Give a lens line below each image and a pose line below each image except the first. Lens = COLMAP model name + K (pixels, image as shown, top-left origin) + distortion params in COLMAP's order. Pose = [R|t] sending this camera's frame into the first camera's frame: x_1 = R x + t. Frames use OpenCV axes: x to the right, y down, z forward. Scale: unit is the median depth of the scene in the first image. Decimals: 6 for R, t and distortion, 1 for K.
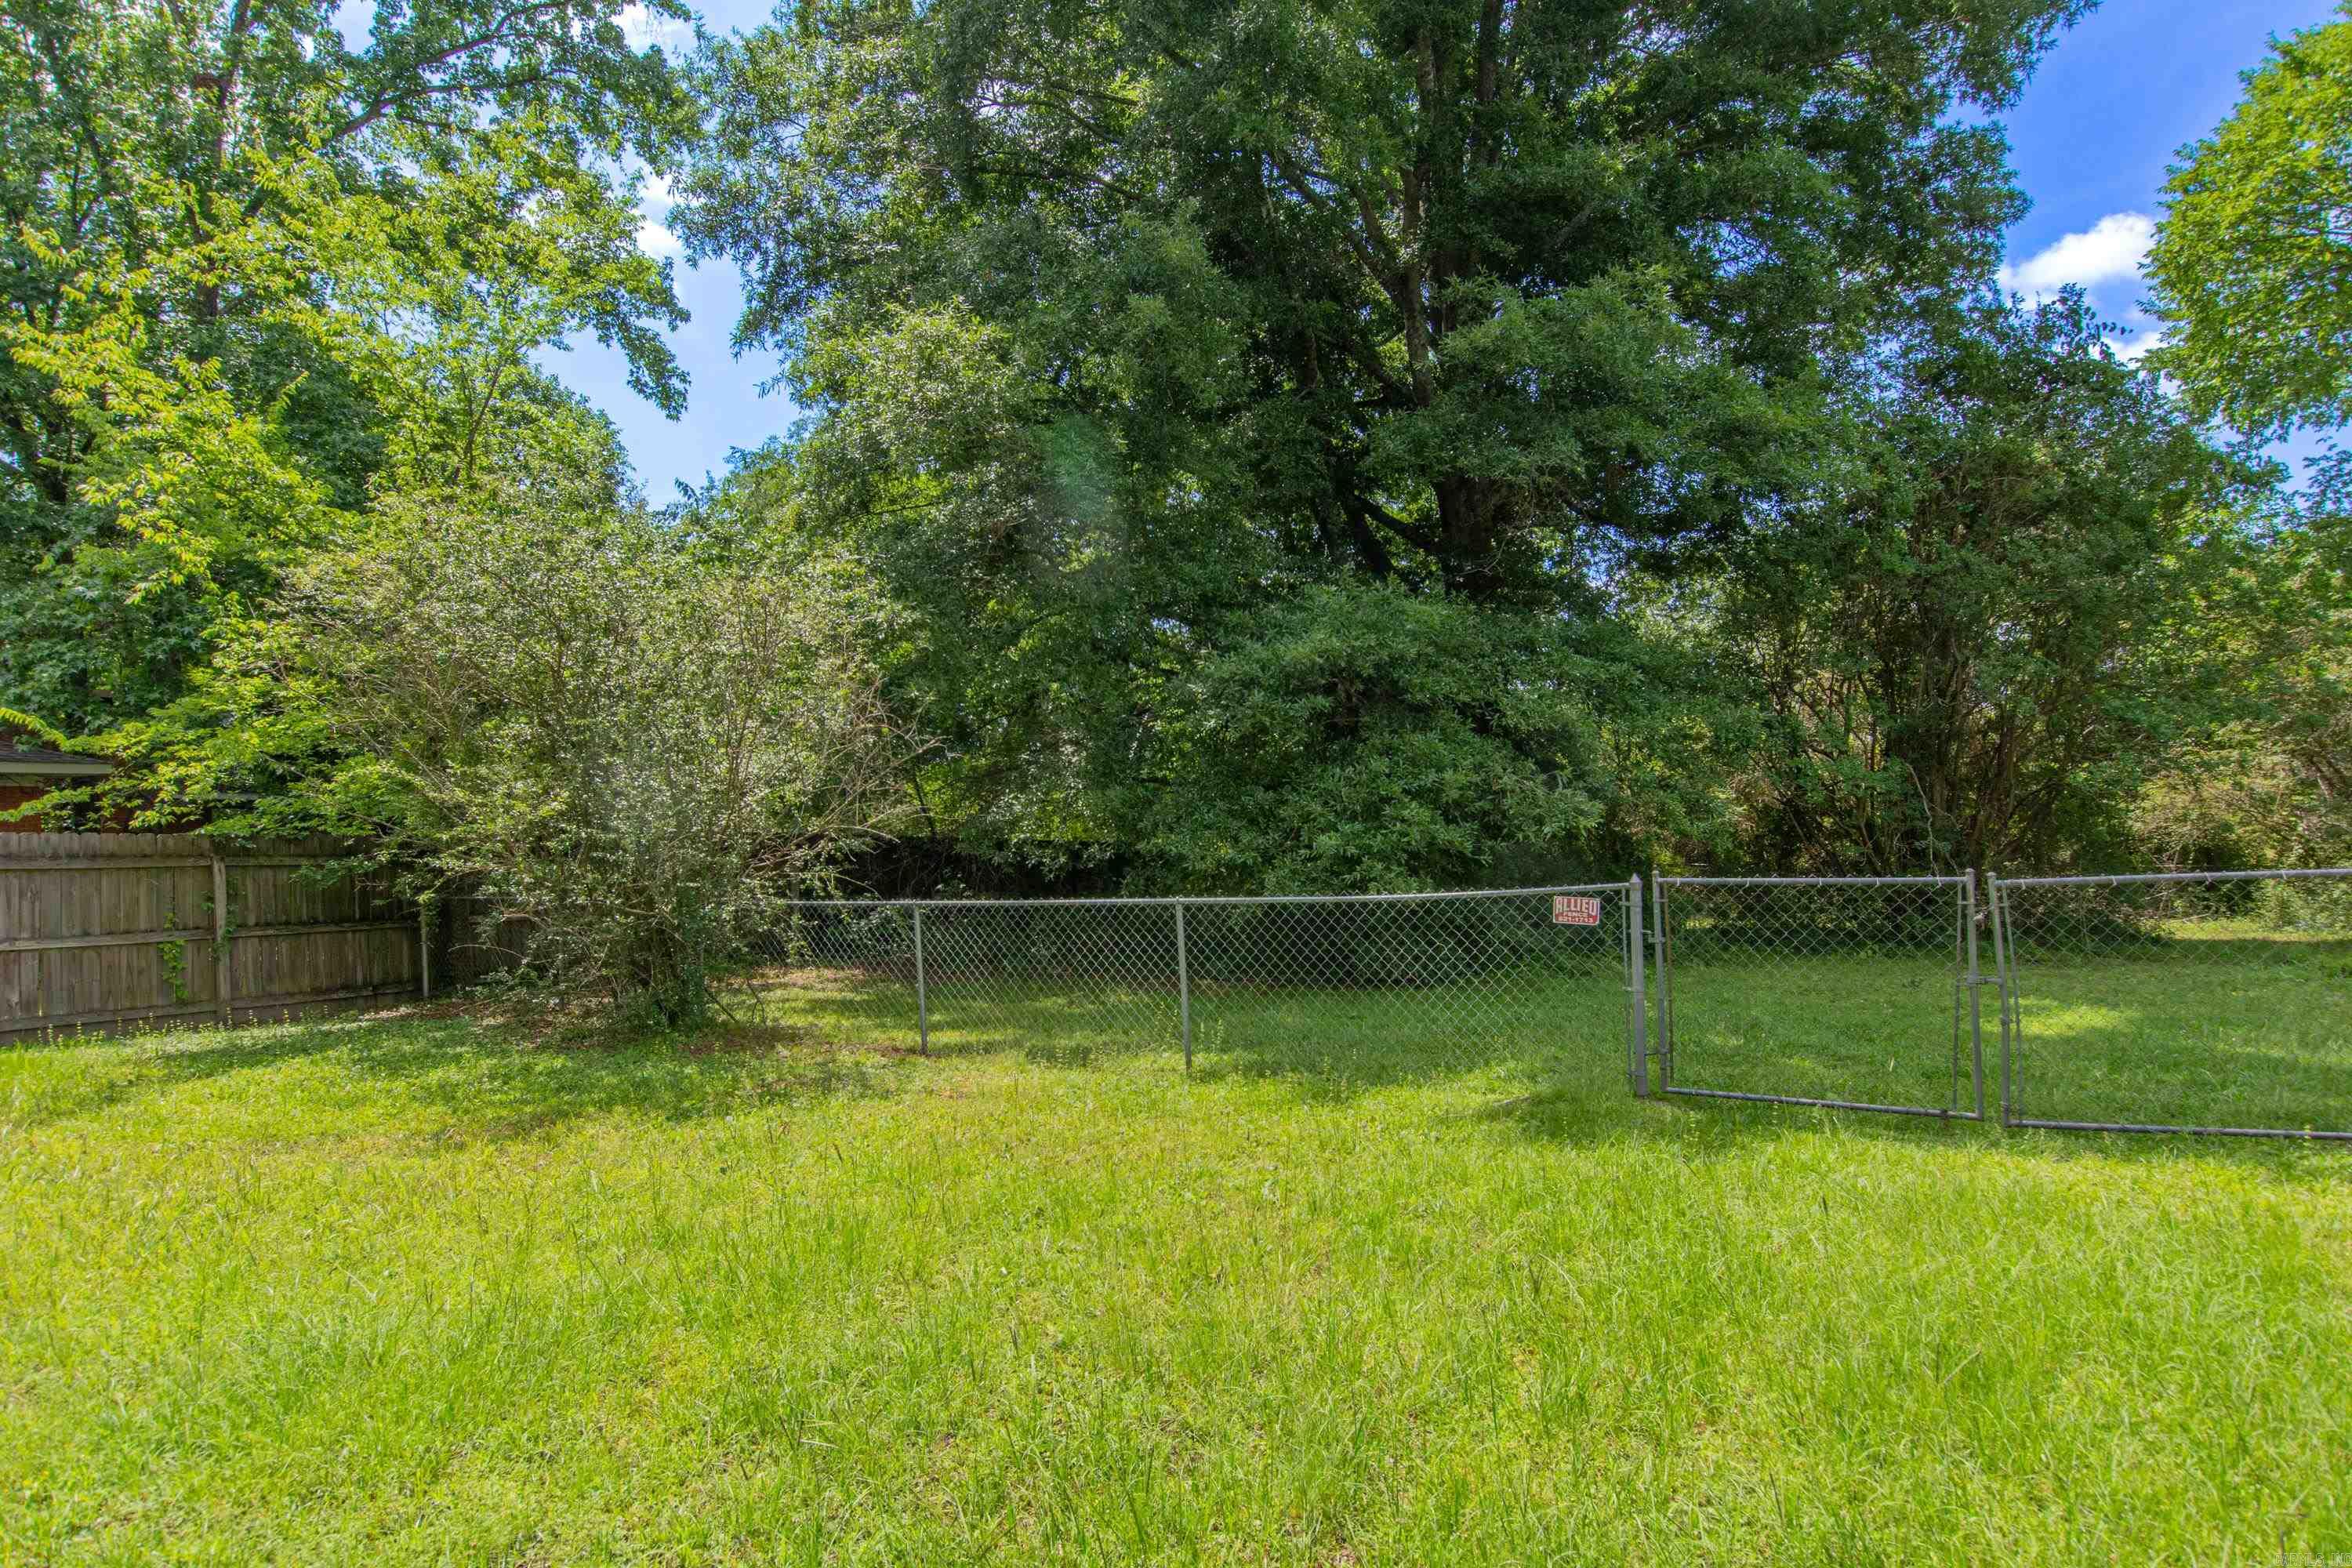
lens RADIAL K [[1299.2, 0, 1167.1], [0, 1299.2, 793.0], [0, 0, 1]] dist [0.004557, 0.000575]
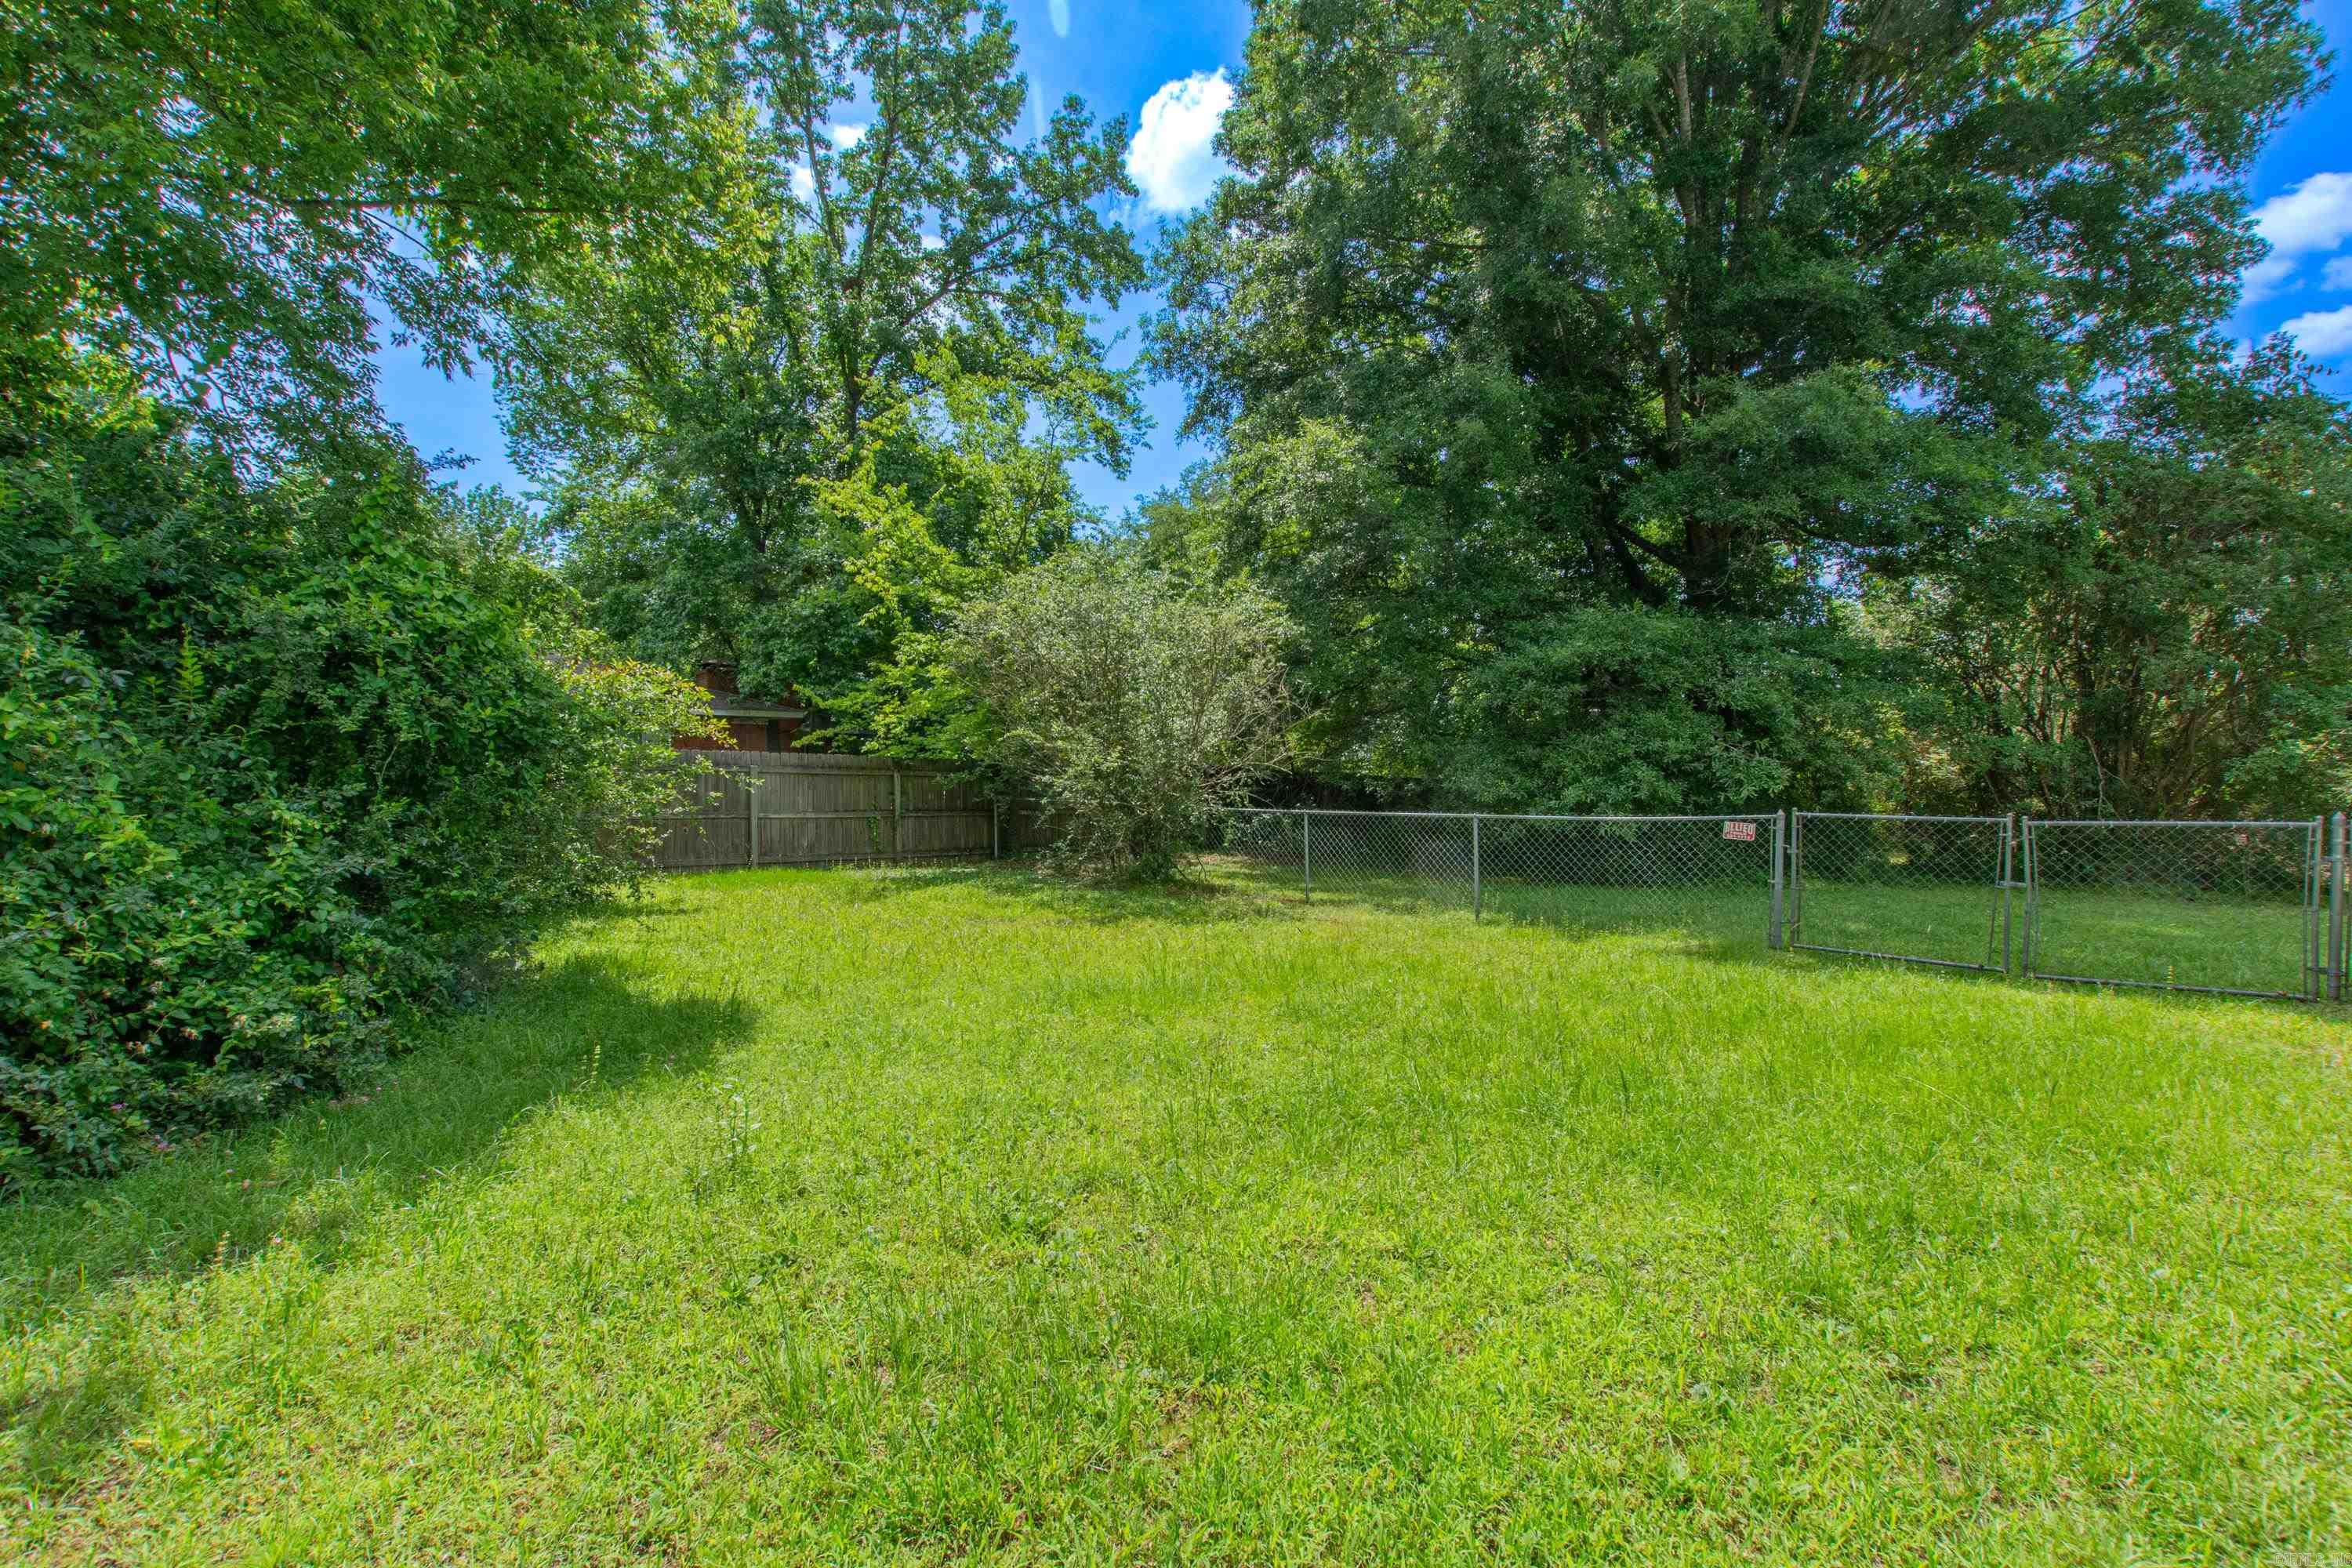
lens RADIAL K [[1023.9, 0, 1157.6], [0, 1023.9, 811.3], [0, 0, 1]] dist [0.008294, -0.004546]
pose [[0.961389, 0.041466, -0.272052, -0.014210], [-0.021425, 0.996860, 0.076226, -0.006705], [0.274359, -0.067454, 0.959259, -0.188696]]
